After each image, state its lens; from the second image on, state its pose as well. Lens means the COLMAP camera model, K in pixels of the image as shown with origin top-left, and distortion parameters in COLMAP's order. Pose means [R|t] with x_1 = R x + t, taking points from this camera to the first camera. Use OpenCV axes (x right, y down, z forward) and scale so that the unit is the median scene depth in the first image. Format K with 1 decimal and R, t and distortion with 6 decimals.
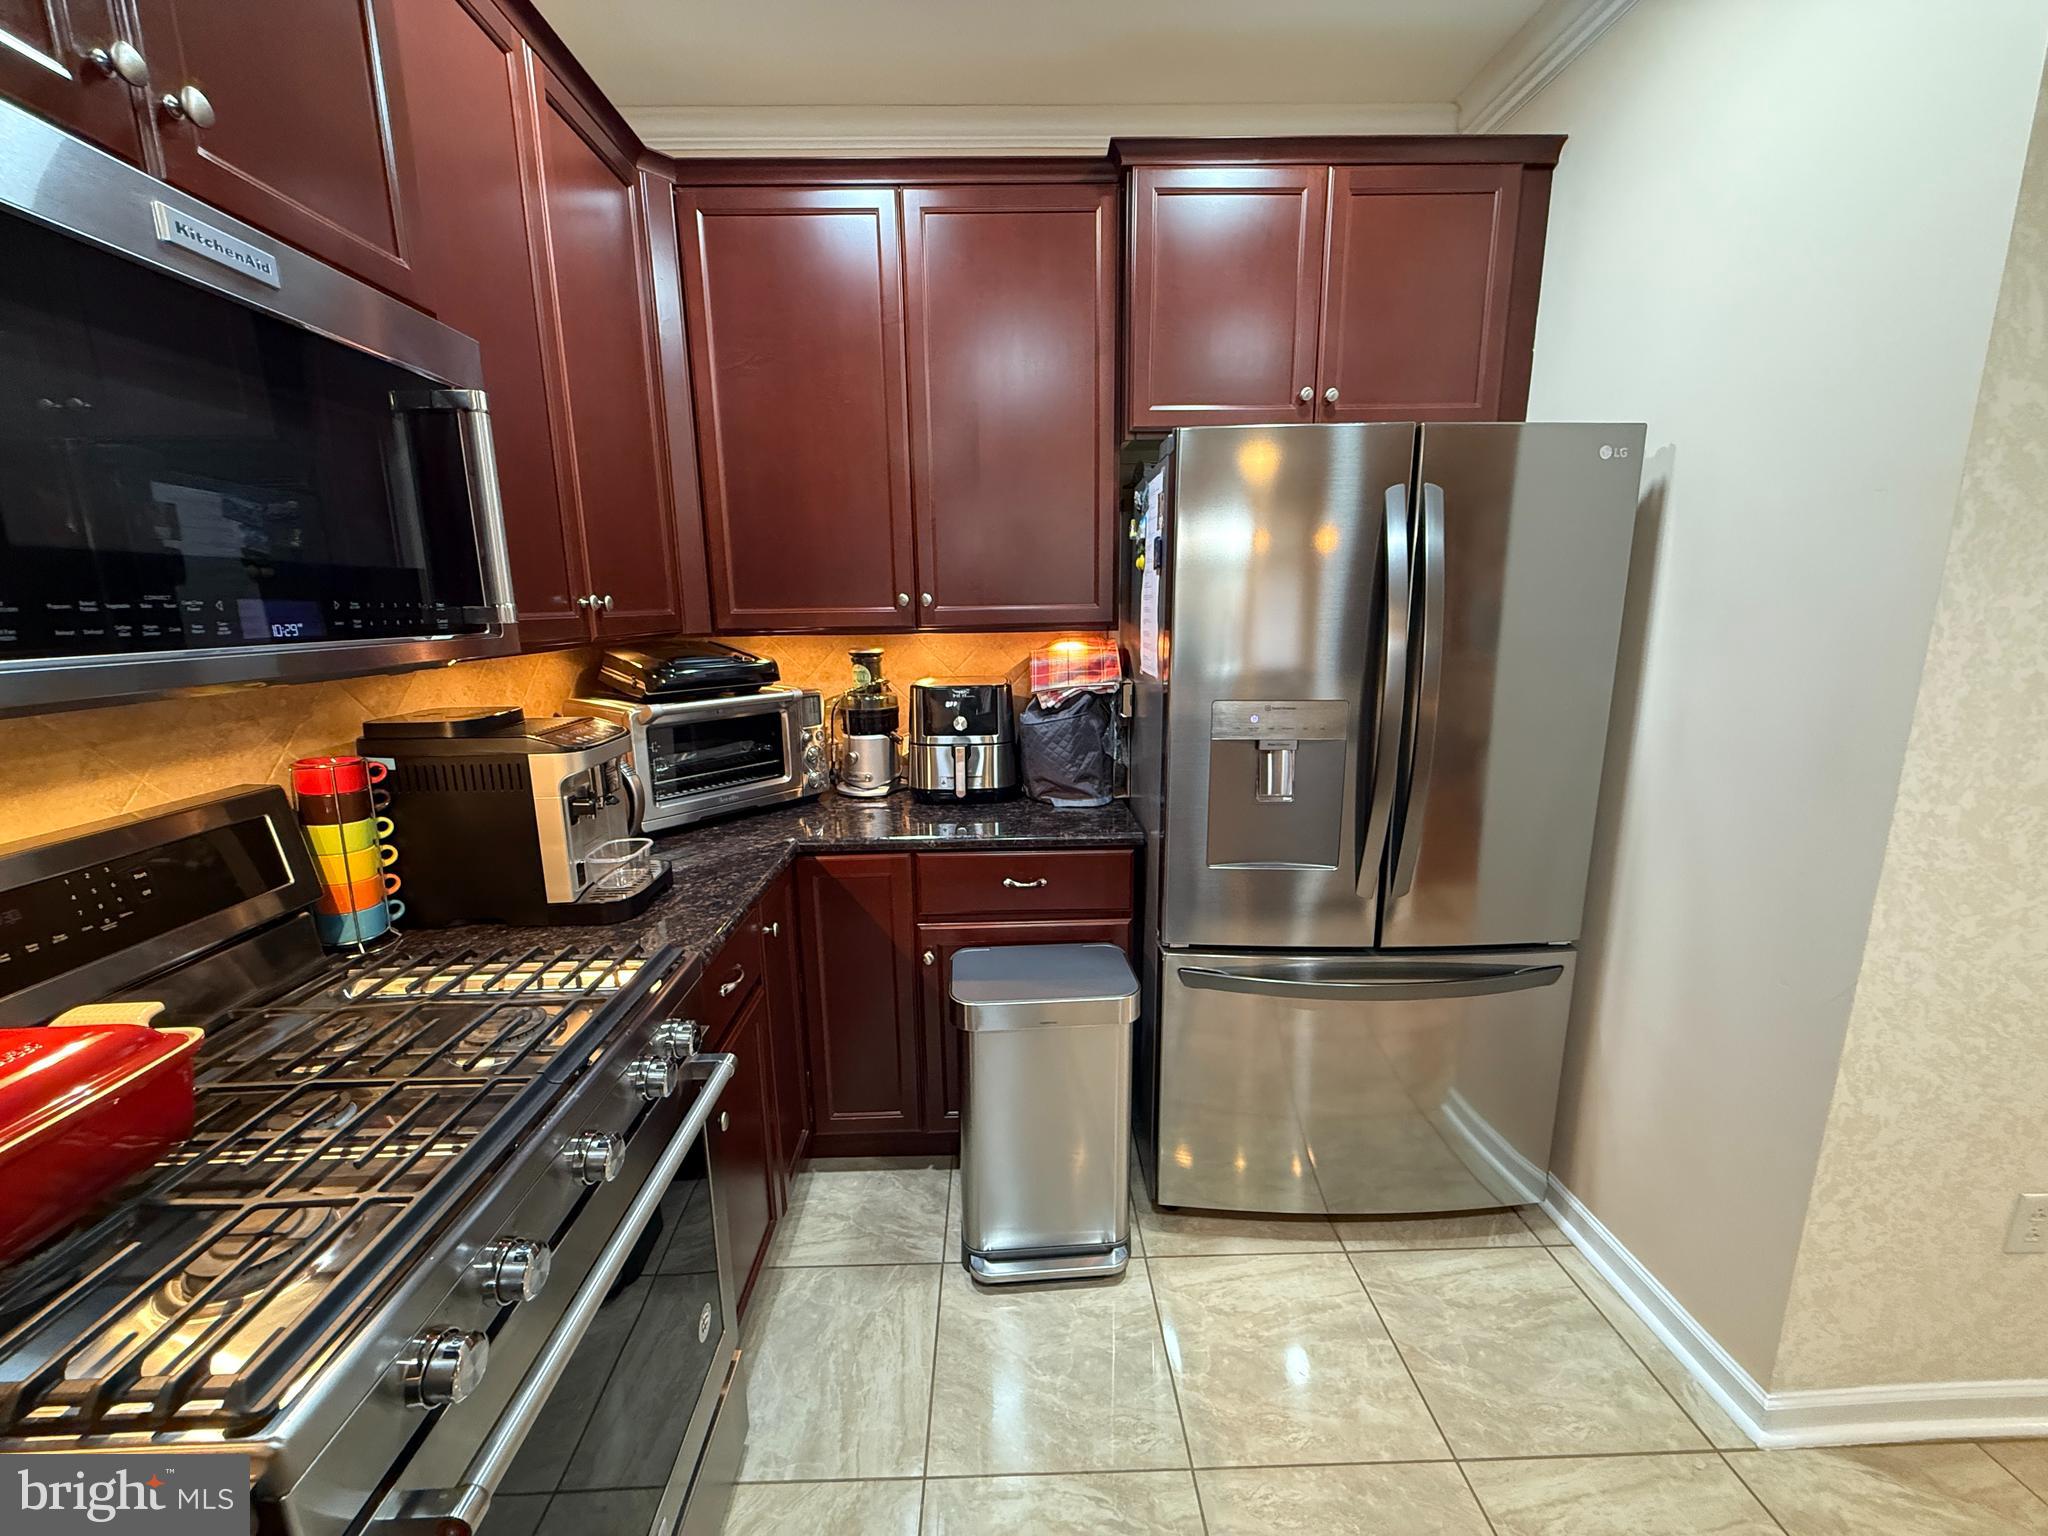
lens RADIAL K [[812.7, 0, 1018.3], [0, 812.7, 765.6], [0, 0, 1]] dist [0.000429, 0.000123]
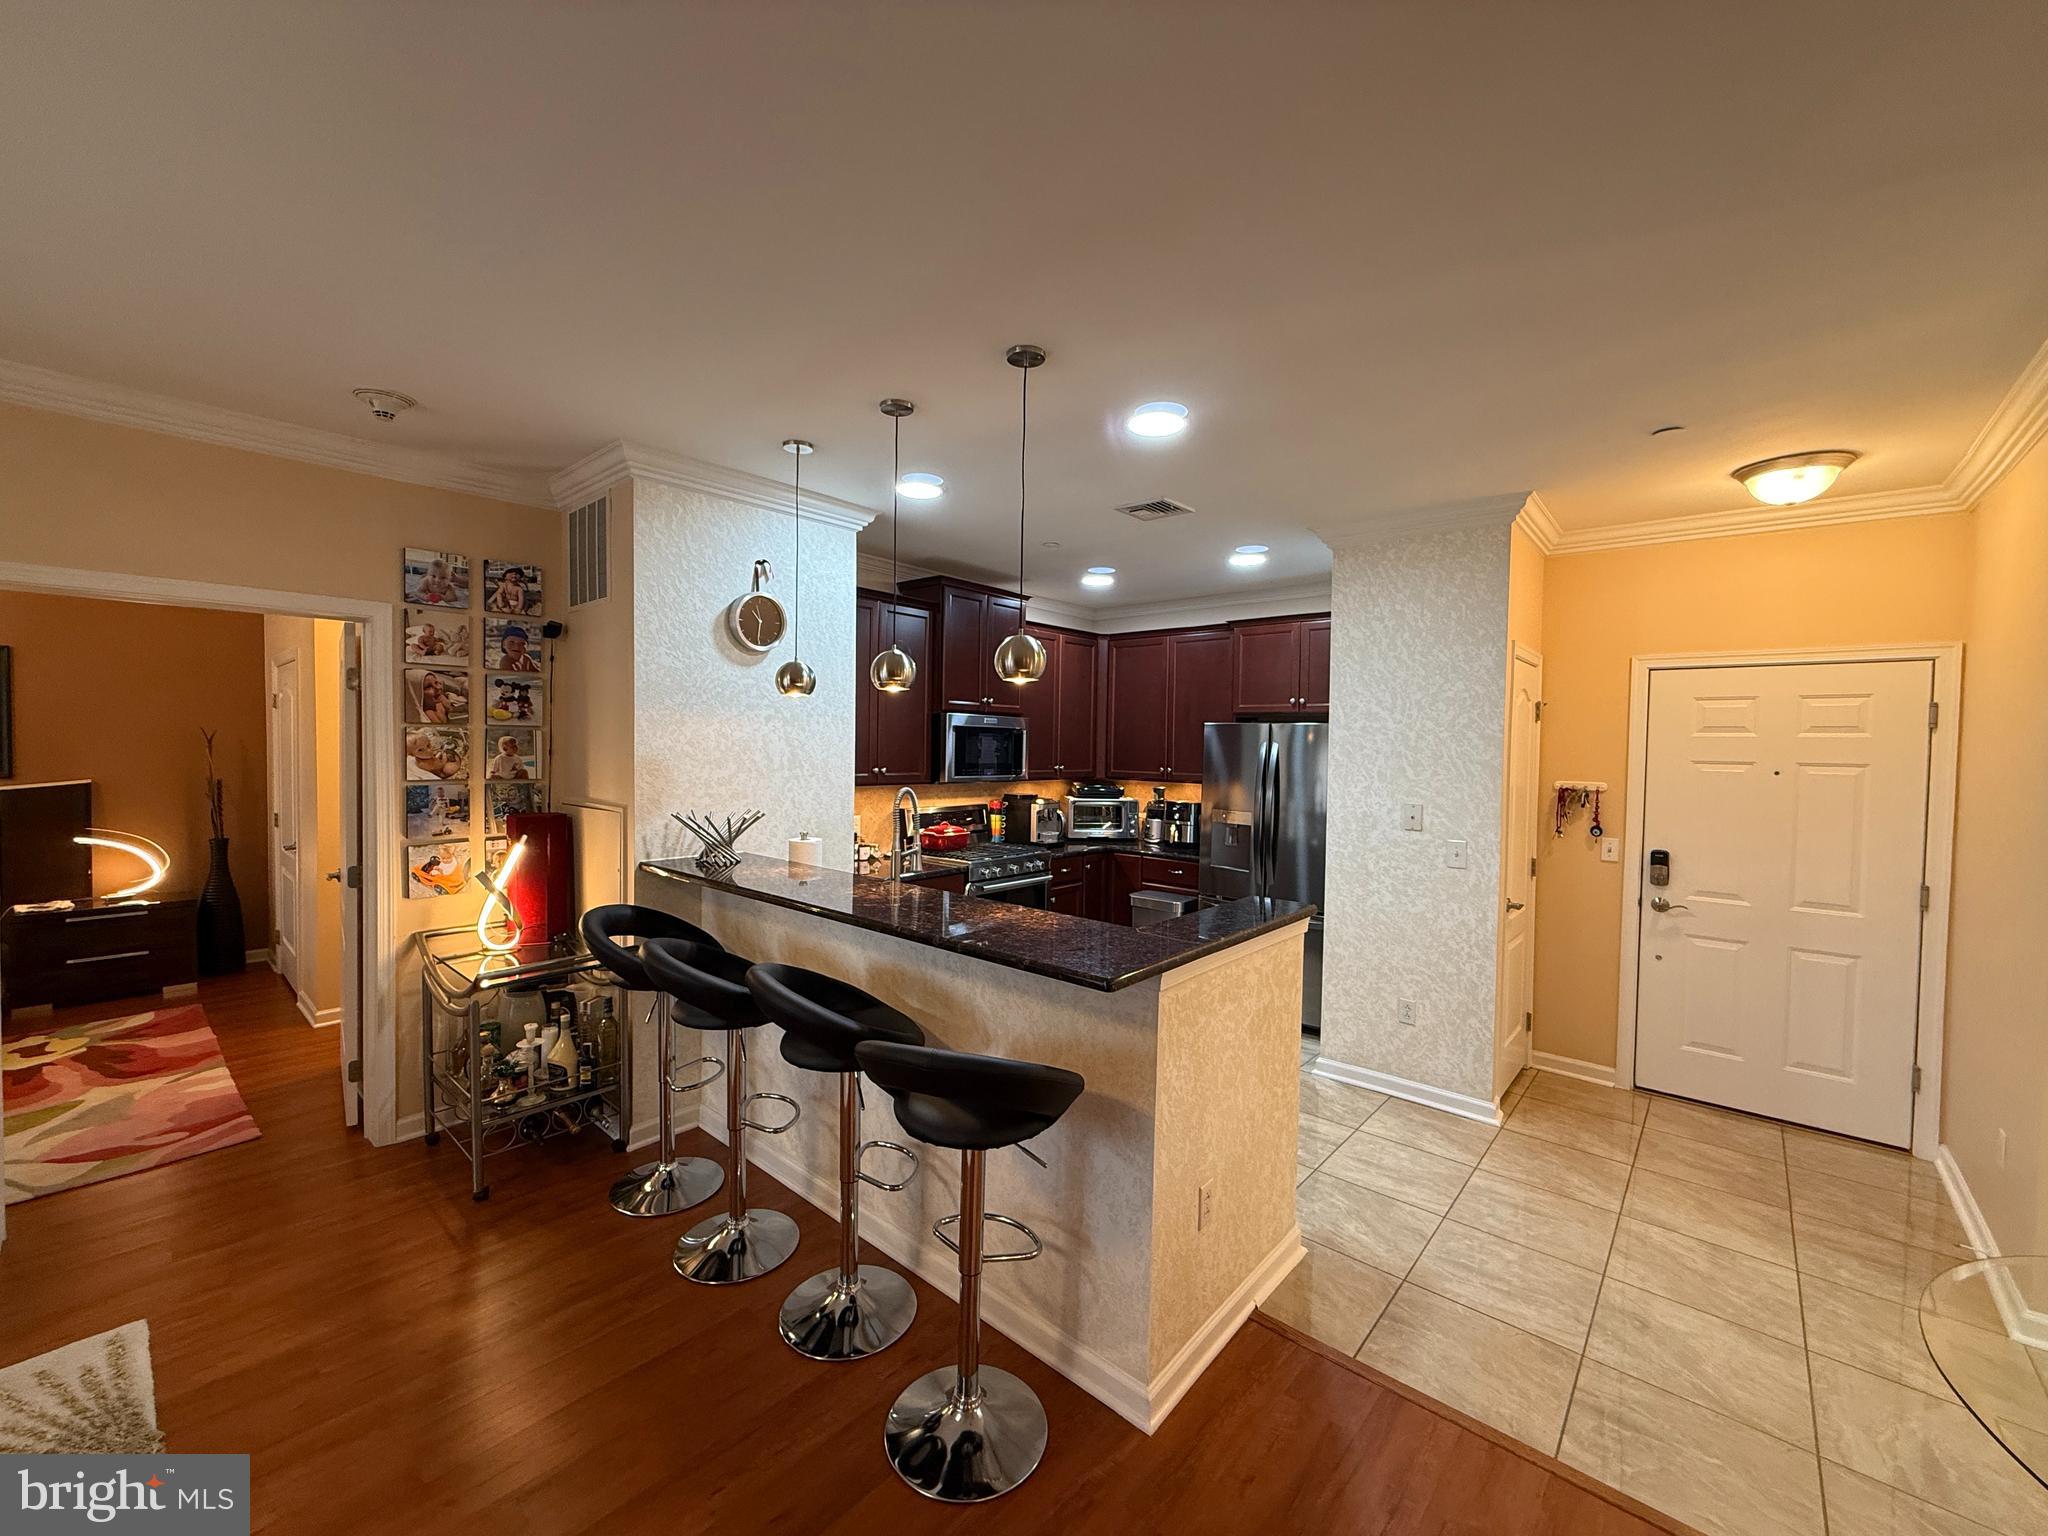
lens RADIAL K [[812.7, 0, 1018.3], [0, 812.7, 765.6], [0, 0, 1]] dist [0.000429, 0.000123]
pose [[0.732597, 0.044041, -0.679236, 2.104754], [-0.162351, 0.980409, -0.111536, 0.261065], [0.661017, 0.191986, 0.725395, -2.042399]]
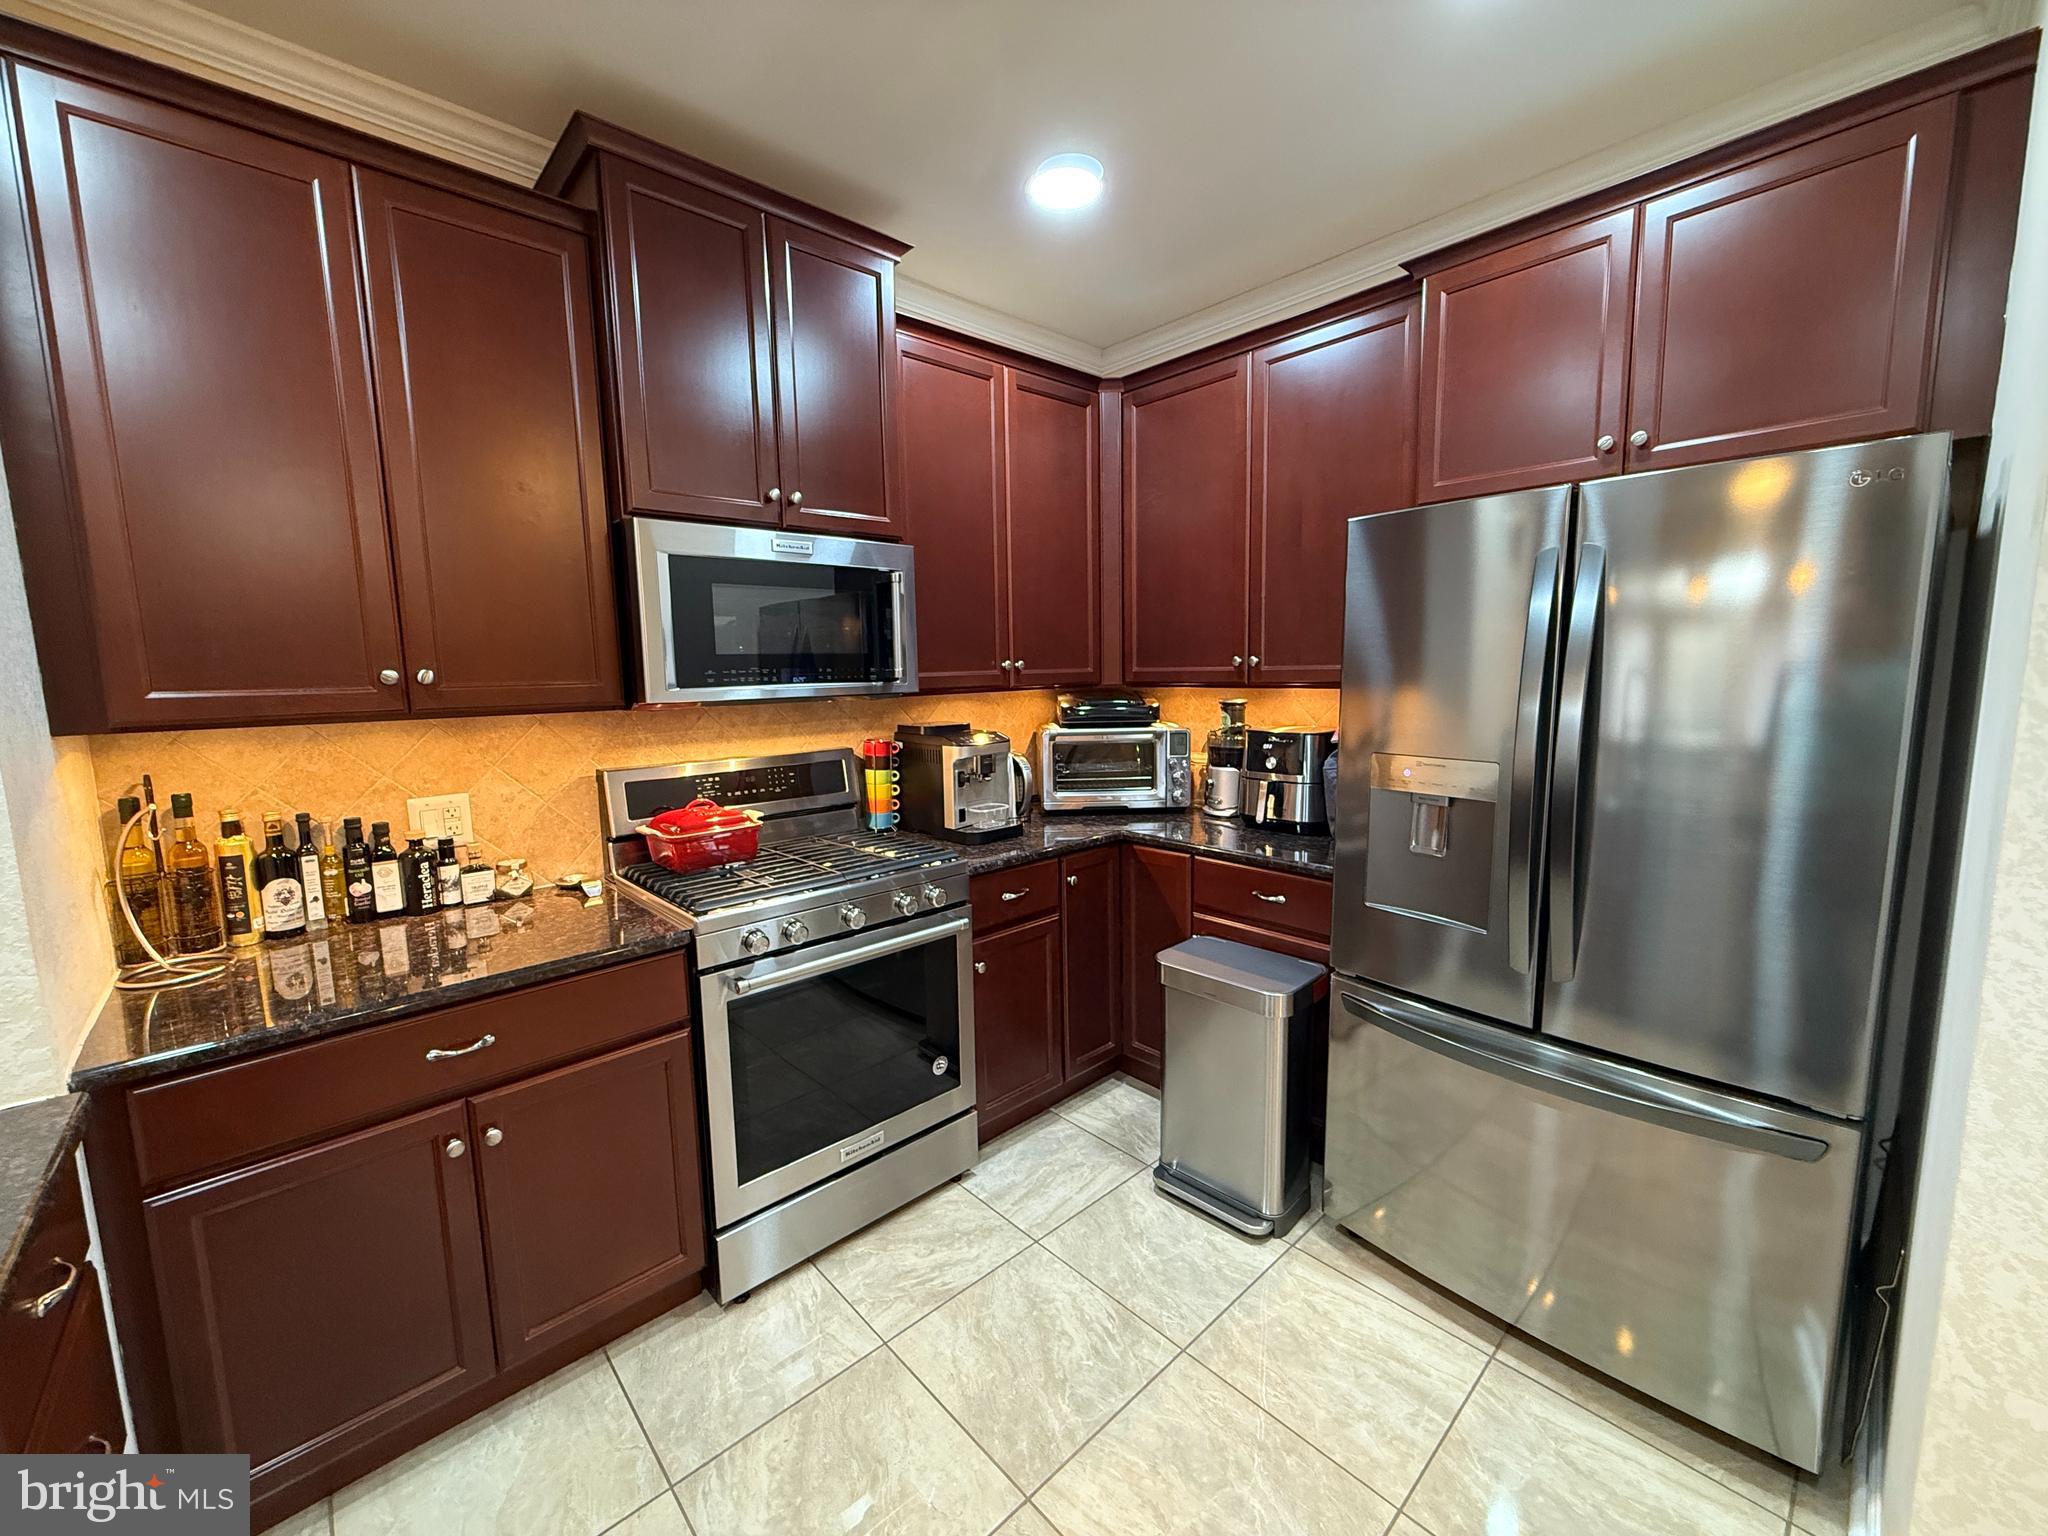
lens RADIAL K [[812.7, 0, 1018.3], [0, 812.7, 765.6], [0, 0, 1]] dist [0.000429, 0.000123]
pose [[0.657491, 0.093576, -0.747629, 0.903725], [-0.139289, 0.990251, 0.001448, 0.004421], [0.740476, 0.103185, 0.664115, -0.116468]]
